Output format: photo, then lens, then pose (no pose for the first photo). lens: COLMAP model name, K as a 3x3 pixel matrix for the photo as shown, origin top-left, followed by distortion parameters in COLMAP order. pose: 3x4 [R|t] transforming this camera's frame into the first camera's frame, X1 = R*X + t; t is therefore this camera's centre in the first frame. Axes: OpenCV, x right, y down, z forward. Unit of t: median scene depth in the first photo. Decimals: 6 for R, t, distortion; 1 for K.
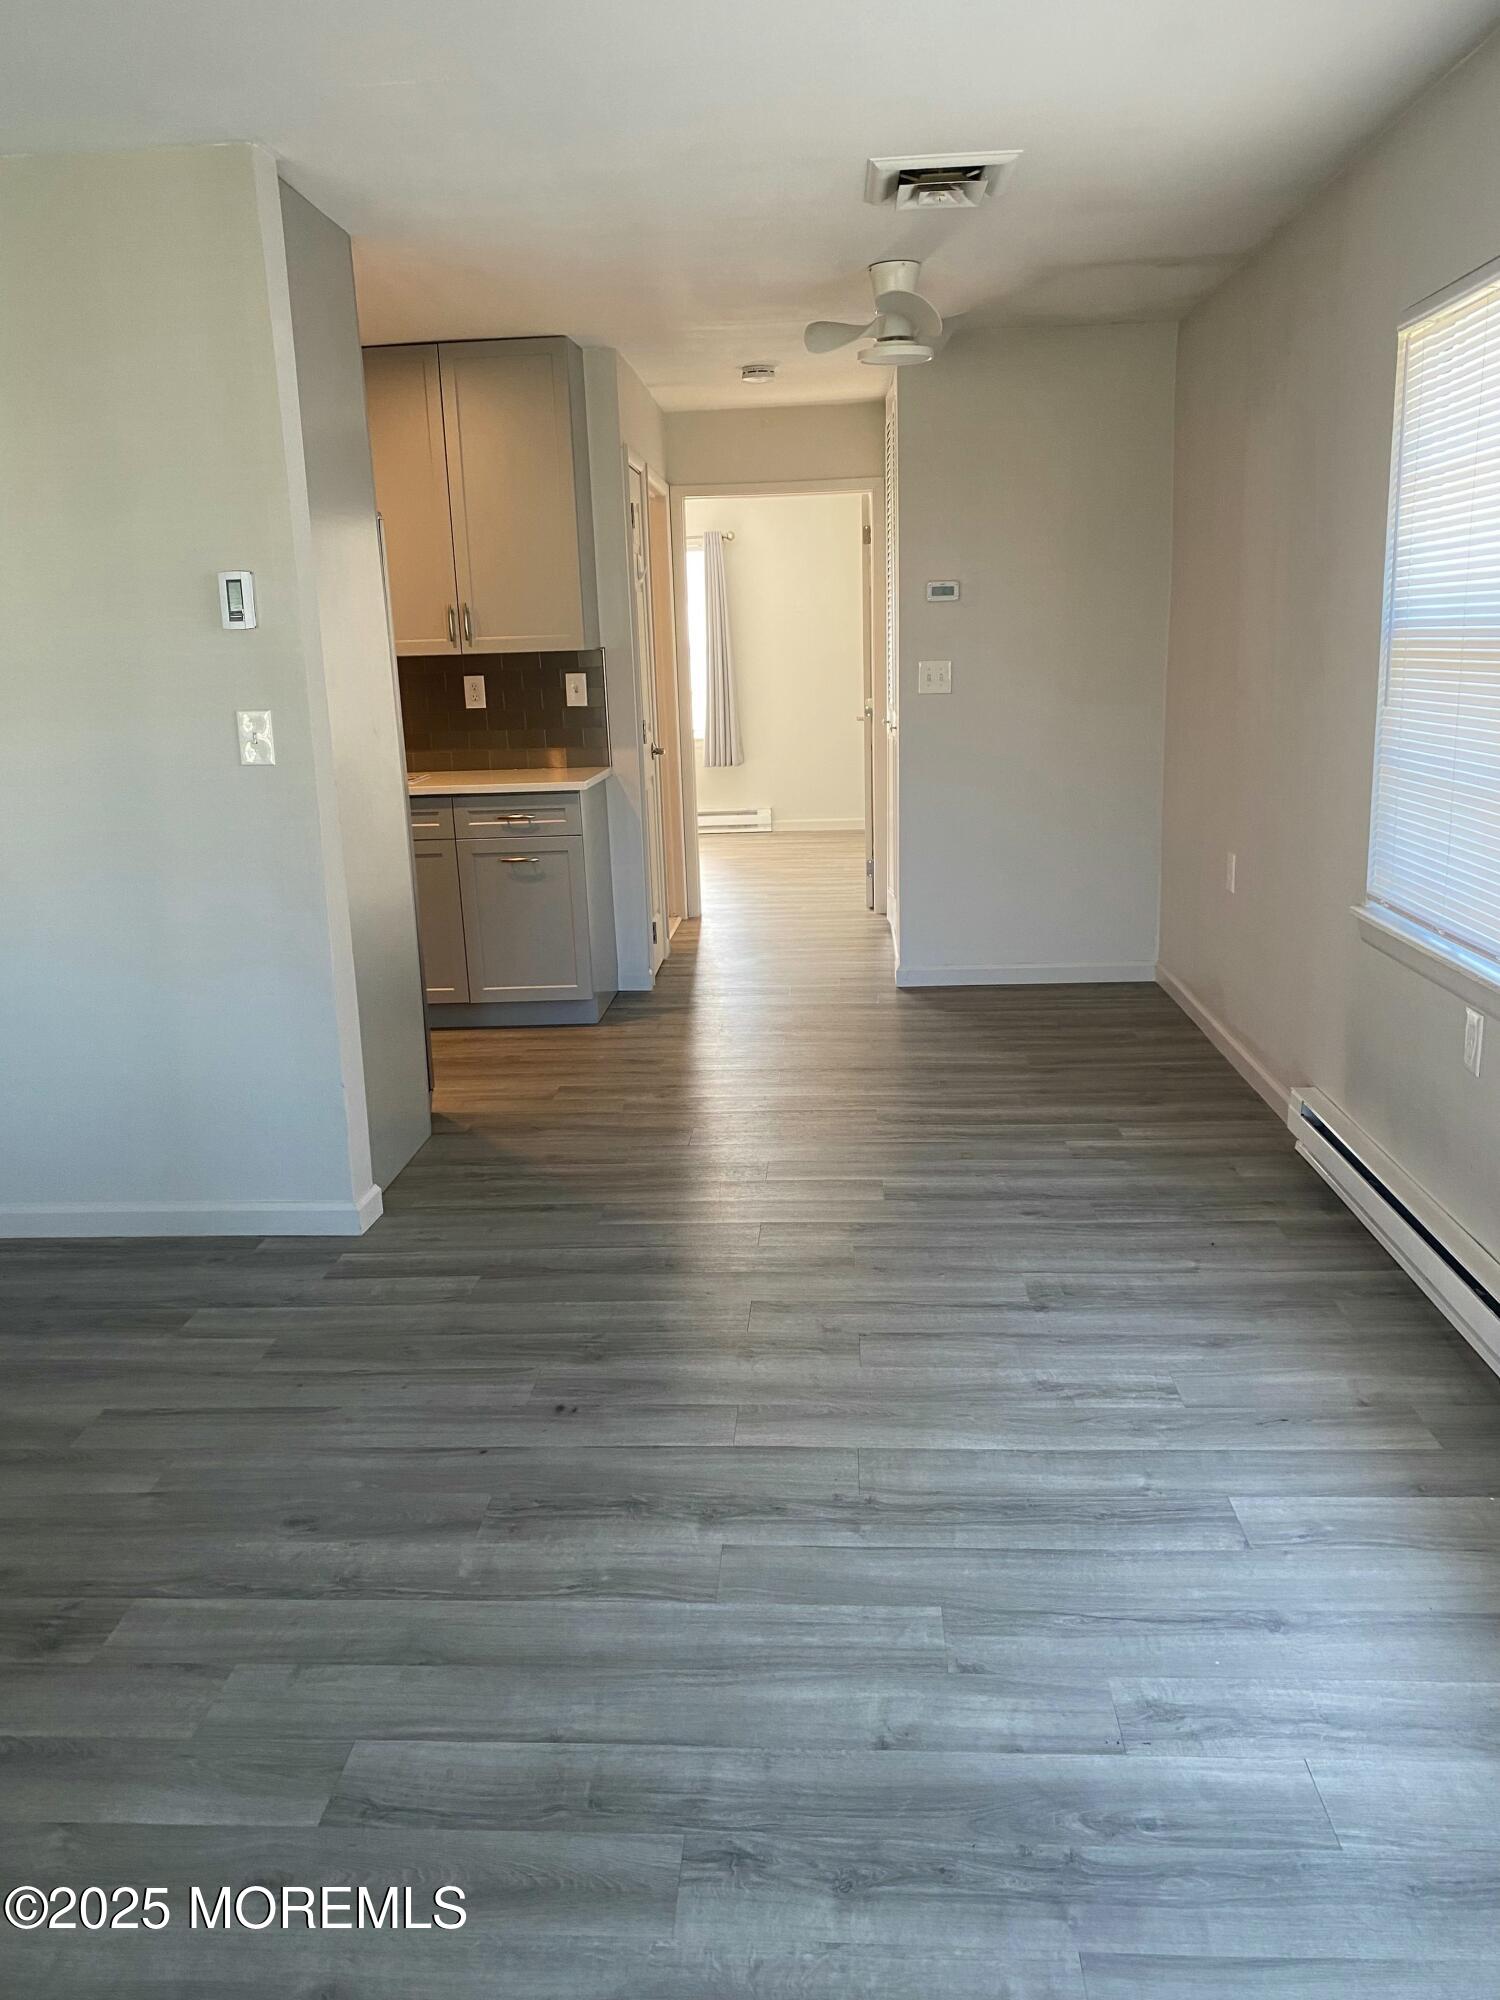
lens RADIAL K [[1524.9, 0, 726.7], [0, 1524.9, 973.0], [0, 0, 1]] dist [0.044238, -0.031816]
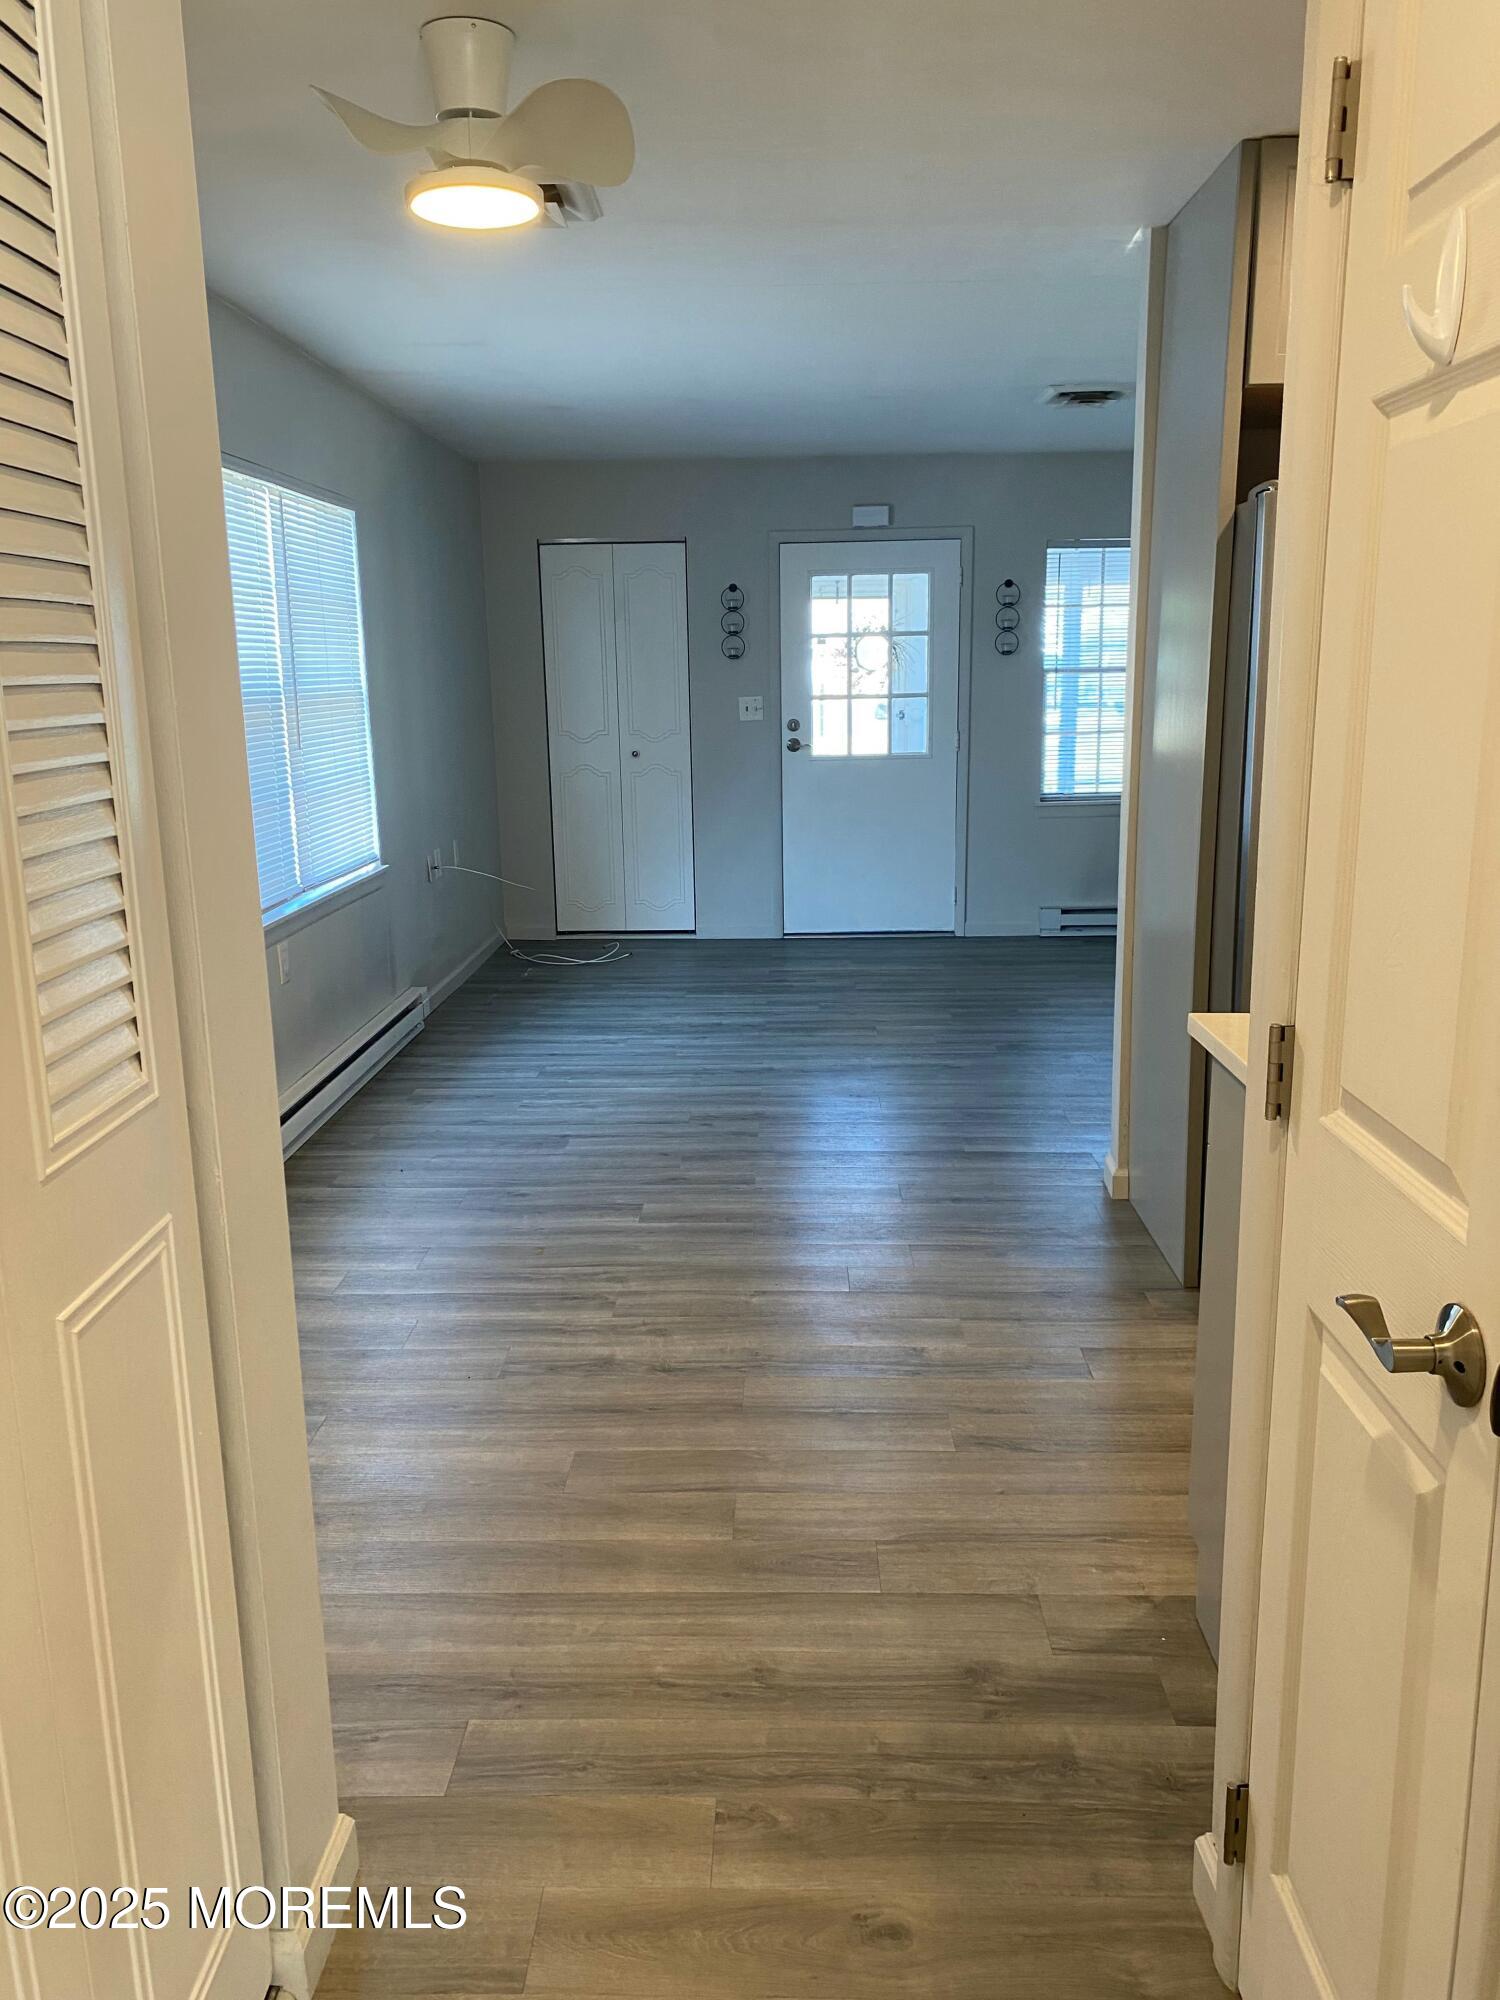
lens RADIAL K [[1524.9, 0, 737.3], [0, 1524.9, 991.1], [0, 0, 1]] dist [0.044238, -0.031816]
pose [[-0.997619, 0.063038, -0.027957, 0.072874], [0.046220, 0.912110, 0.407331, -0.522588], [0.051177, 0.405069, -0.912853, 2.381850]]
